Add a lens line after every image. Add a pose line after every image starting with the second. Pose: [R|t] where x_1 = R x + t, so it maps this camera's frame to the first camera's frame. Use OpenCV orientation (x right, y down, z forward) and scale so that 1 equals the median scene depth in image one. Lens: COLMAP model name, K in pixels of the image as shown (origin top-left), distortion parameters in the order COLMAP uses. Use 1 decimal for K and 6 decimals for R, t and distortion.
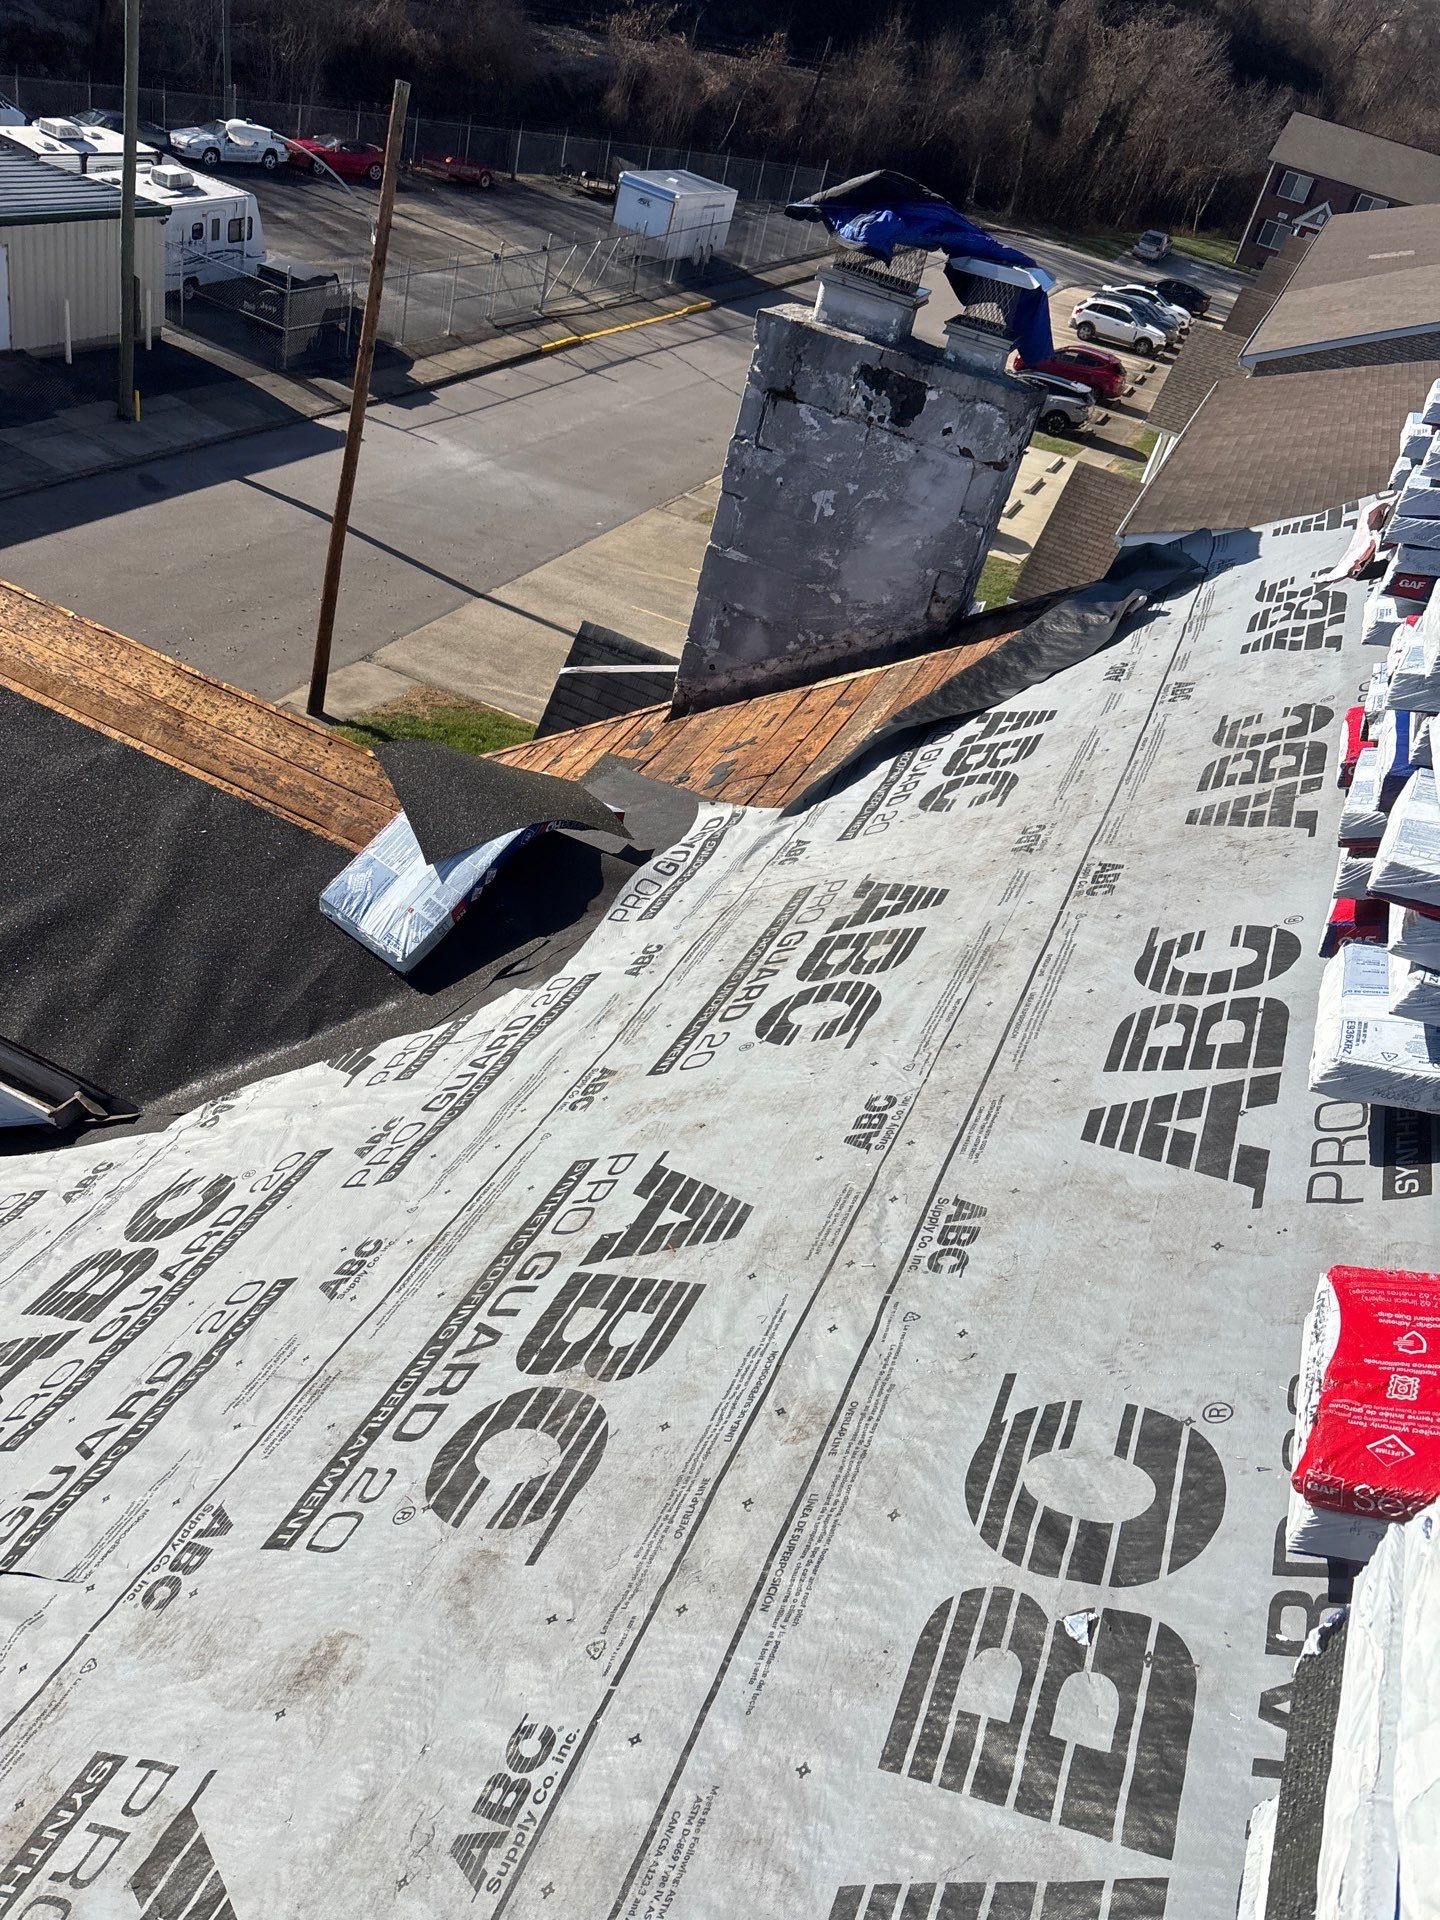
lens RADIAL K [[1435.5, 0, 710.2], [0, 1435.5, 925.2], [0, 0, 1]] dist [0.000832, -0.047476]
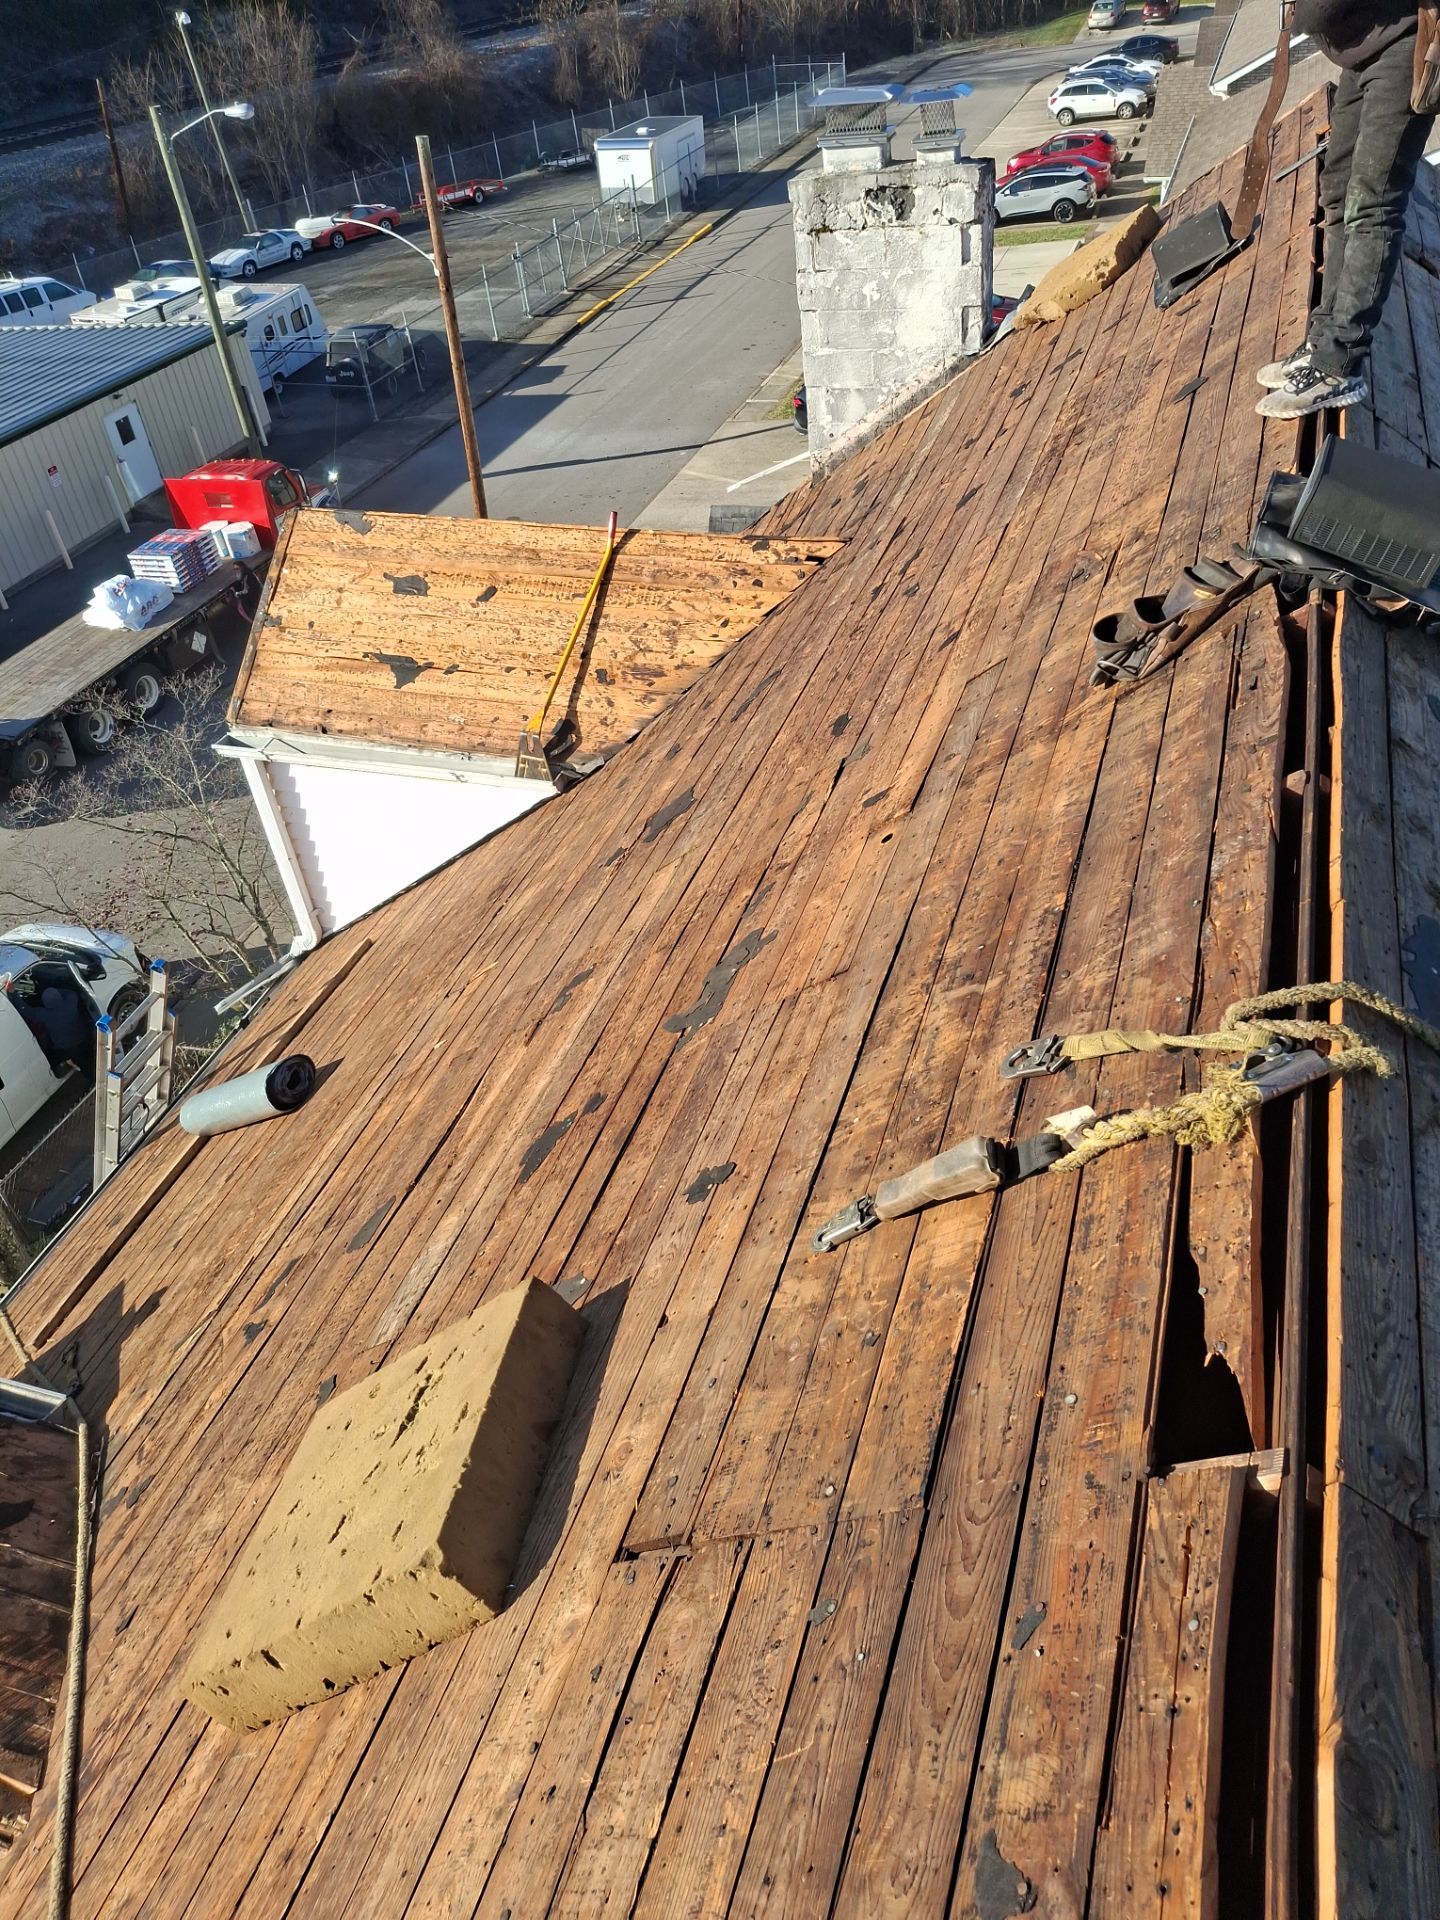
lens RADIAL K [[1411.7, 0, 652.9], [0, 1411.7, 957.9], [0, 0, 1]] dist [0.002991, -0.068485]
pose [[0.939588, -0.291580, -0.179321, -0.613259], [0.301830, 0.952818, 0.032196, 2.086029], [0.161473, -0.084375, 0.983264, -4.402078]]
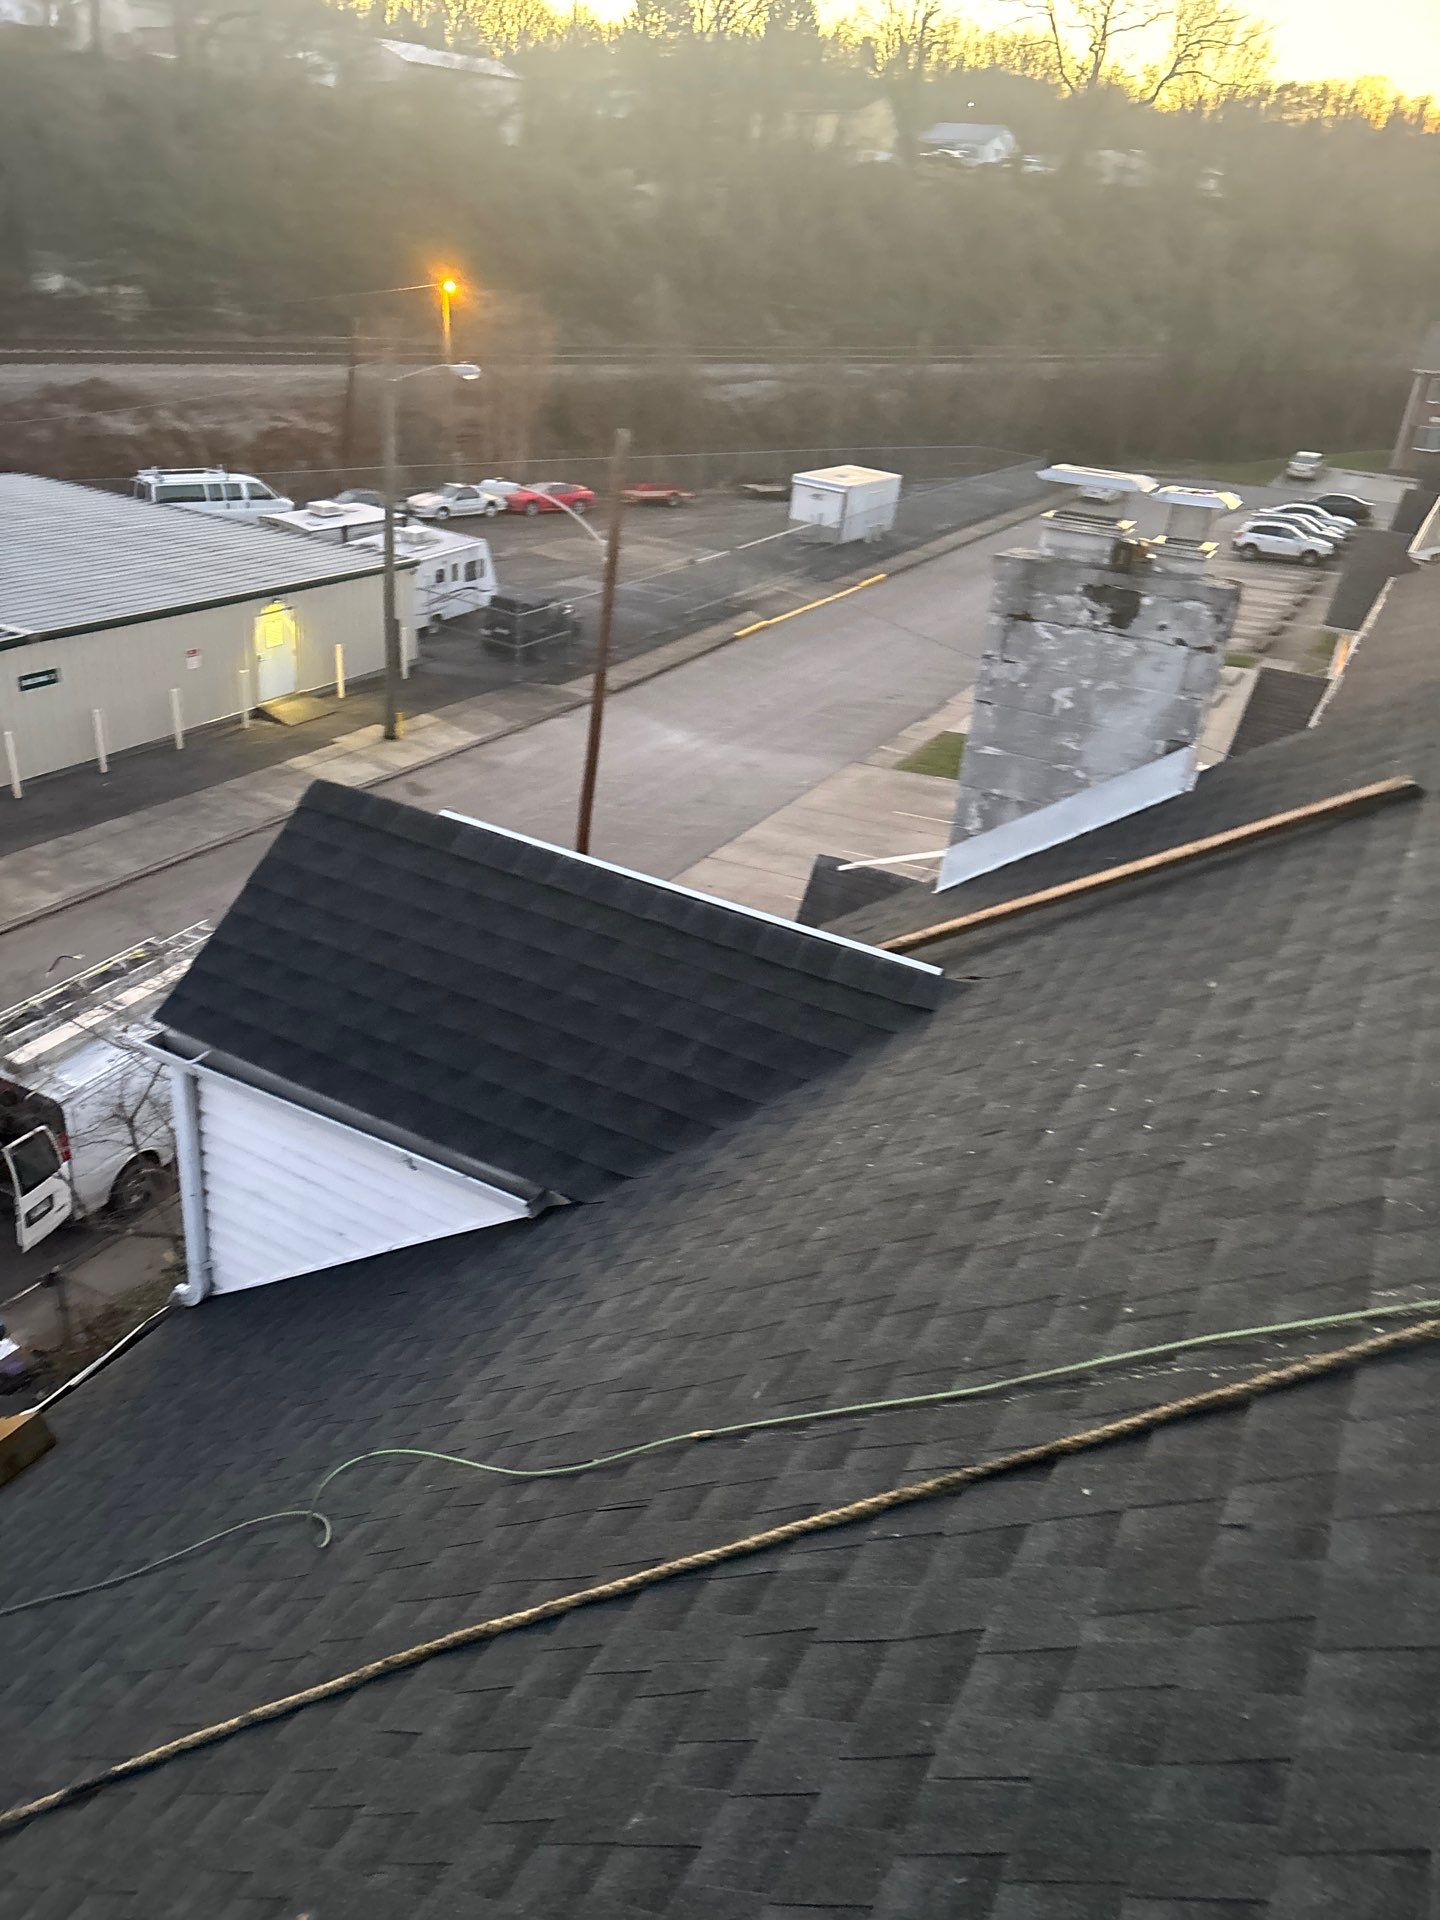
lens RADIAL K [[1411.7, 0, 652.9], [0, 1411.7, 957.9], [0, 0, 1]] dist [0.002991, -0.068485]
pose [[0.979957, -0.092739, -0.176304, -0.613287], [0.063897, 0.984596, -0.162754, 0.826002], [0.188682, 0.148226, 0.970787, -1.699798]]
